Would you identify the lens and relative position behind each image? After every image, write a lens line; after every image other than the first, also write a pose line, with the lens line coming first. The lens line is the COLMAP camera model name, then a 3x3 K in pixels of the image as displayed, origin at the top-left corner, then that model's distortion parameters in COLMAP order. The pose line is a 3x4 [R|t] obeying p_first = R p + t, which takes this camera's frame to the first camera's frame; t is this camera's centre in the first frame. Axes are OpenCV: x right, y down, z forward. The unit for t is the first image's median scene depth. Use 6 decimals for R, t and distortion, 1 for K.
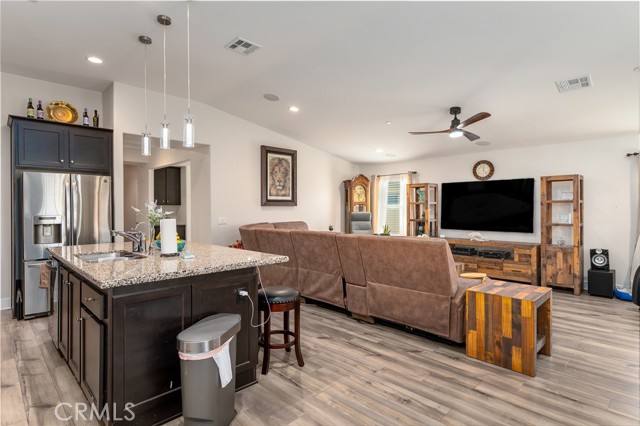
lens RADIAL K [[334.7, 0, 318.9], [0, 334.7, 208.4], [0, 0, 1]] dist [0.006646, 0.002735]
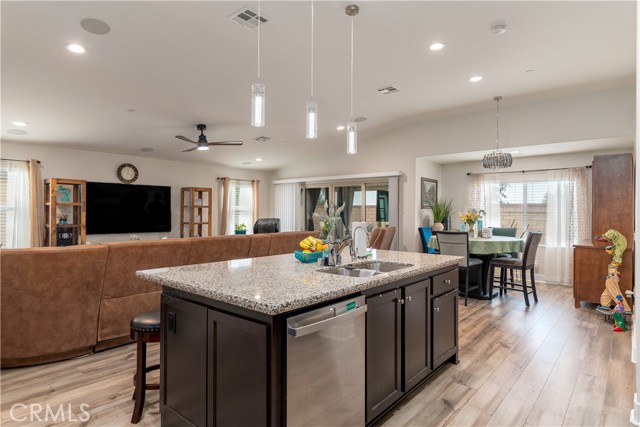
lens RADIAL K [[351.7, 0, 322.1], [0, 351.7, 212.6], [0, 0, 1]] dist [0.034240, 0.002869]
pose [[-0.070491, 0.003434, 0.997507, -0.633090], [-0.006985, 0.999968, -0.003936, 0.004910], [-0.997488, -0.007245, -0.070464, 0.495562]]
